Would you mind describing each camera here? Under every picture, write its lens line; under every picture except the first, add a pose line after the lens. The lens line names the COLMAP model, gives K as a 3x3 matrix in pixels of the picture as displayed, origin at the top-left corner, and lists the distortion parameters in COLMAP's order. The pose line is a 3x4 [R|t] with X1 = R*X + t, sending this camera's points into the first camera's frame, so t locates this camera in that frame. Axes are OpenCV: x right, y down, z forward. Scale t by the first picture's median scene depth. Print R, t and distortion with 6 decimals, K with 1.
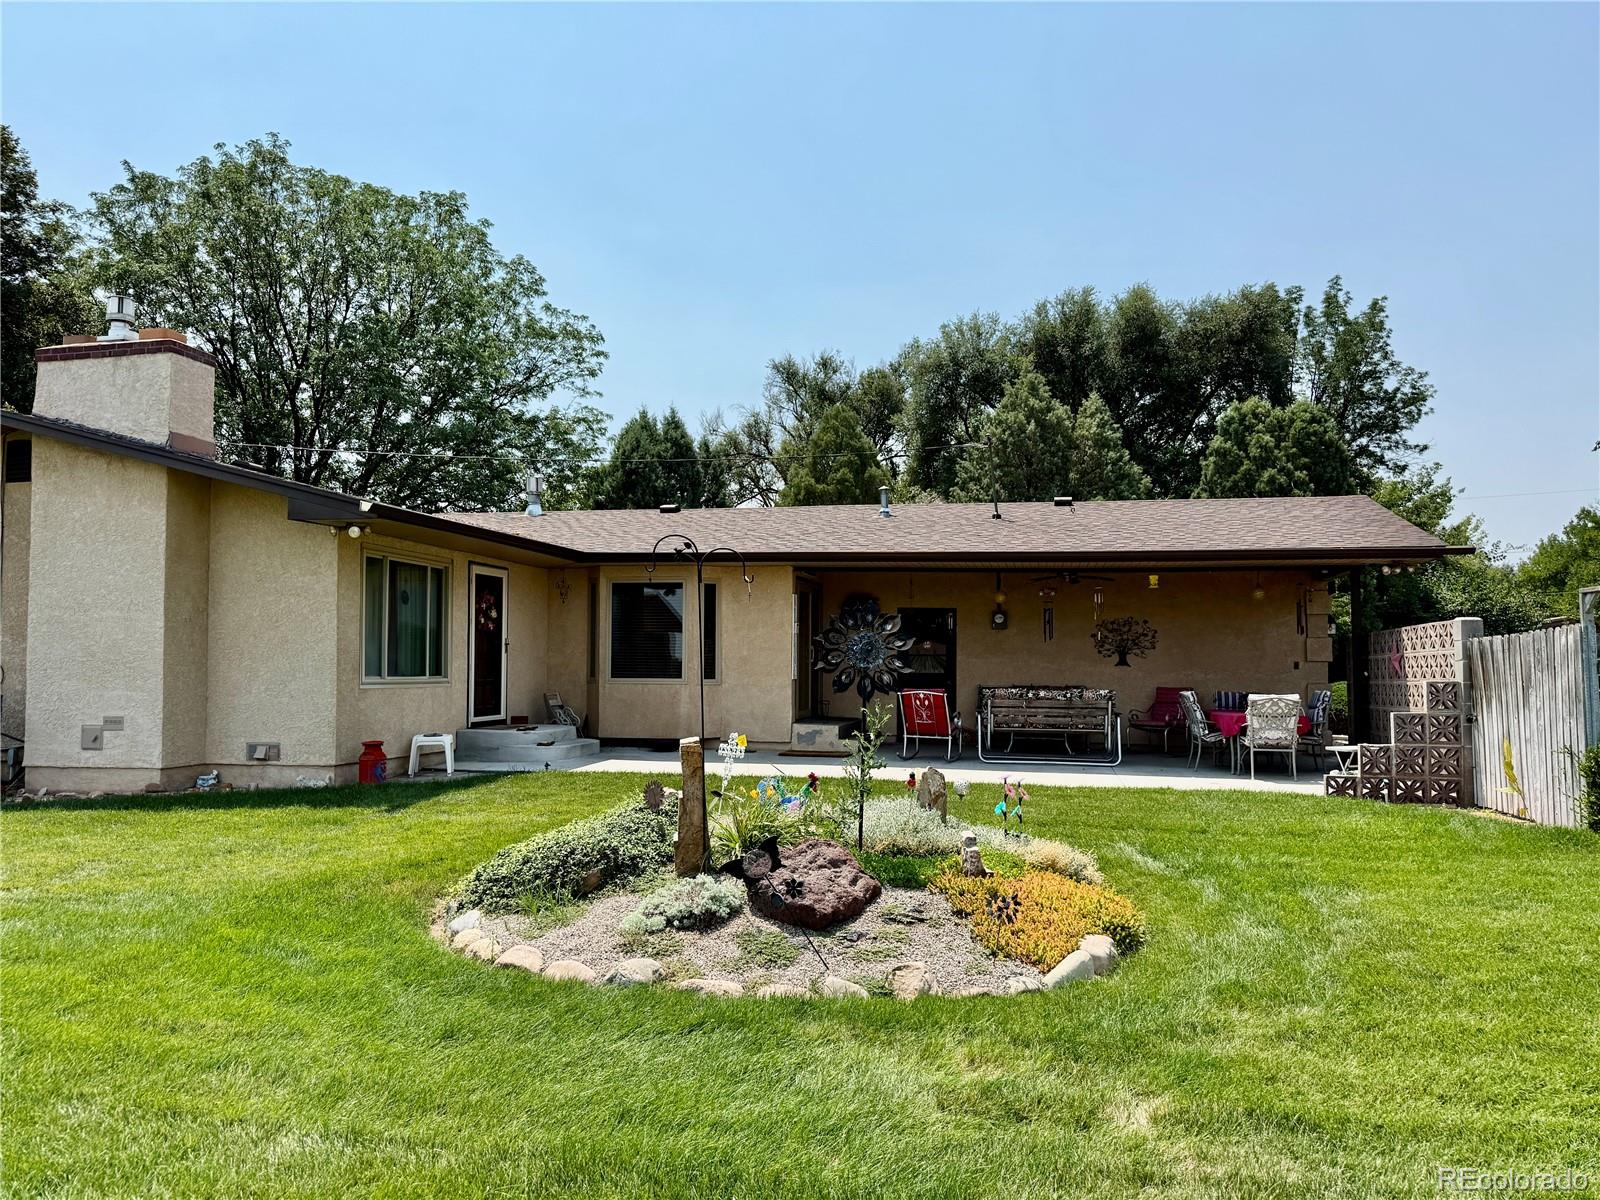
lens RADIAL K [[1125.4, 0, 802.9], [0, 1125.4, 599.7], [0, 0, 1]] dist [0.001533, -0.000039]
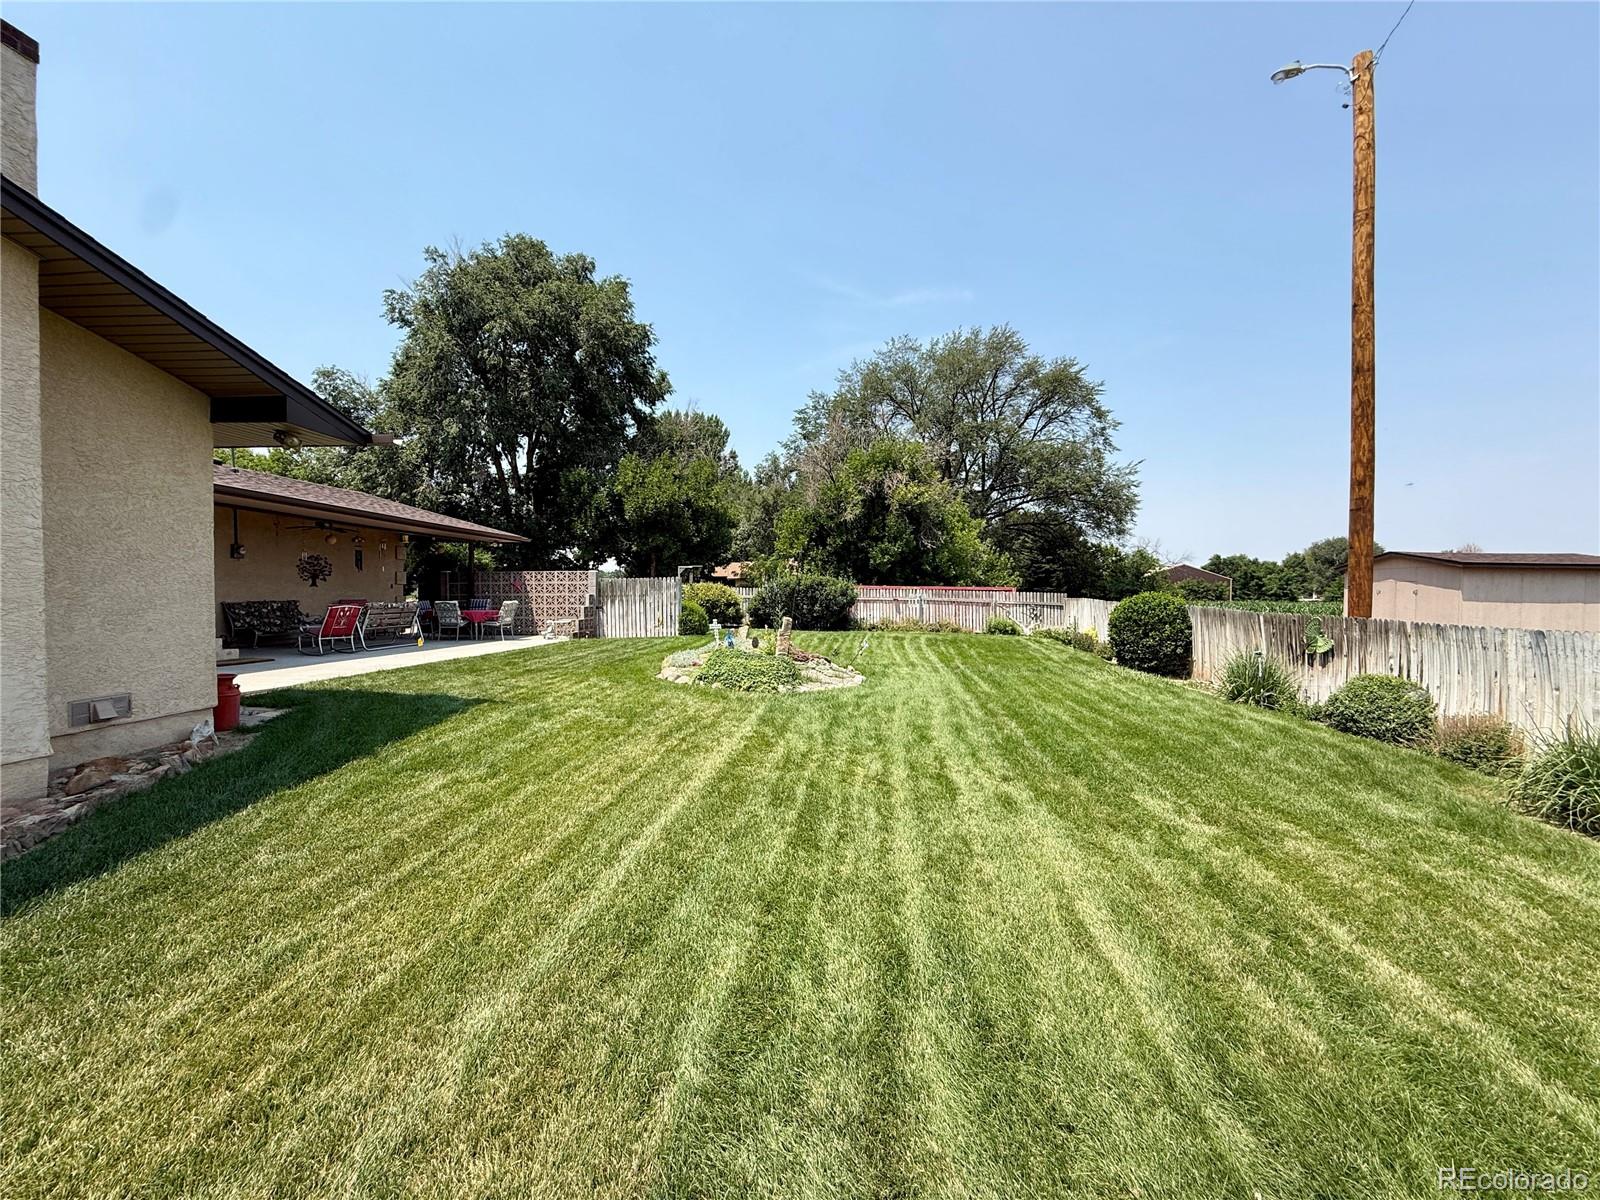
lens RADIAL K [[639.4, 0, 797.3], [0, 639.4, 598.7], [0, 0, 1]] dist [-0.002173, -0.000236]
pose [[-0.088876, -0.016926, 0.995899, -0.666111], [-0.065266, 0.997806, 0.011134, 0.022746], [-0.993902, -0.064009, -0.089786, 0.435758]]
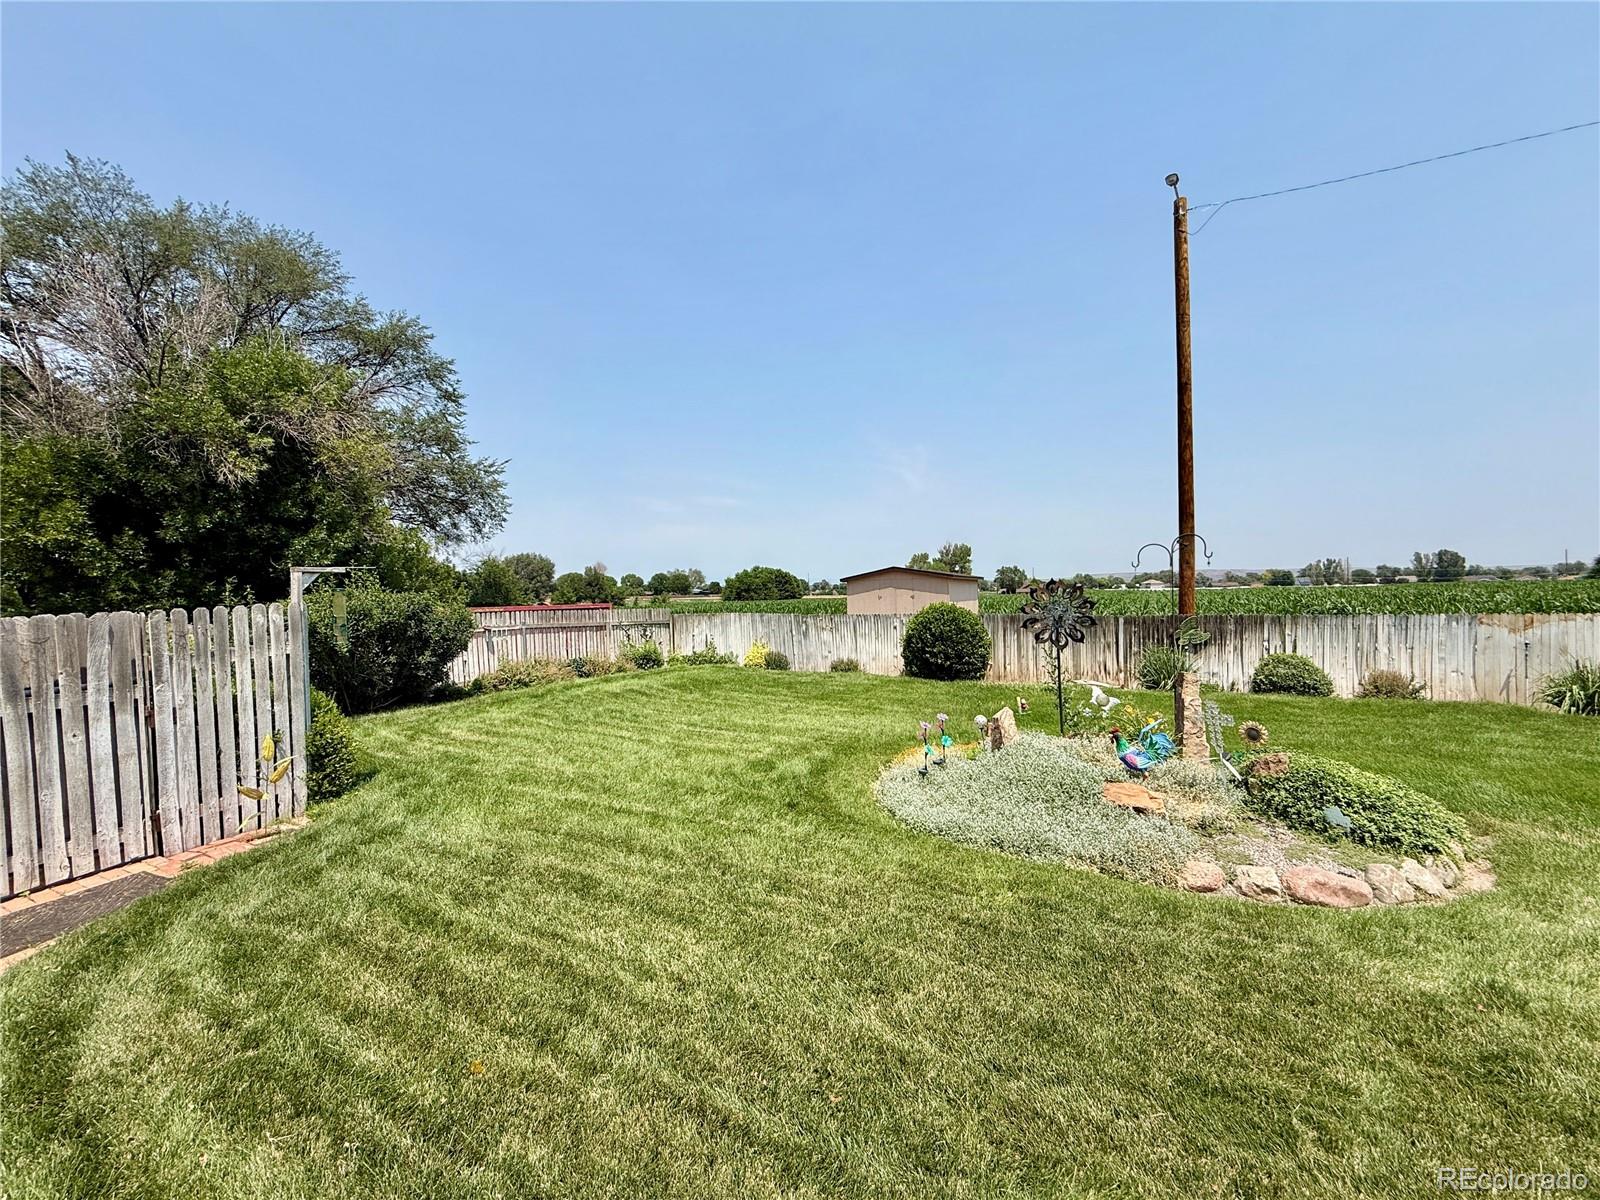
lens RADIAL K [[639.4, 0, 798.9], [0, 639.4, 598.9], [0, 0, 1]] dist [-0.002173, -0.000236]
pose [[-0.956174, 0.019025, 0.292179, 0.080503], [0.006409, 0.999008, -0.044076, 0.024921], [-0.292728, -0.040271, -0.955347, 0.772118]]
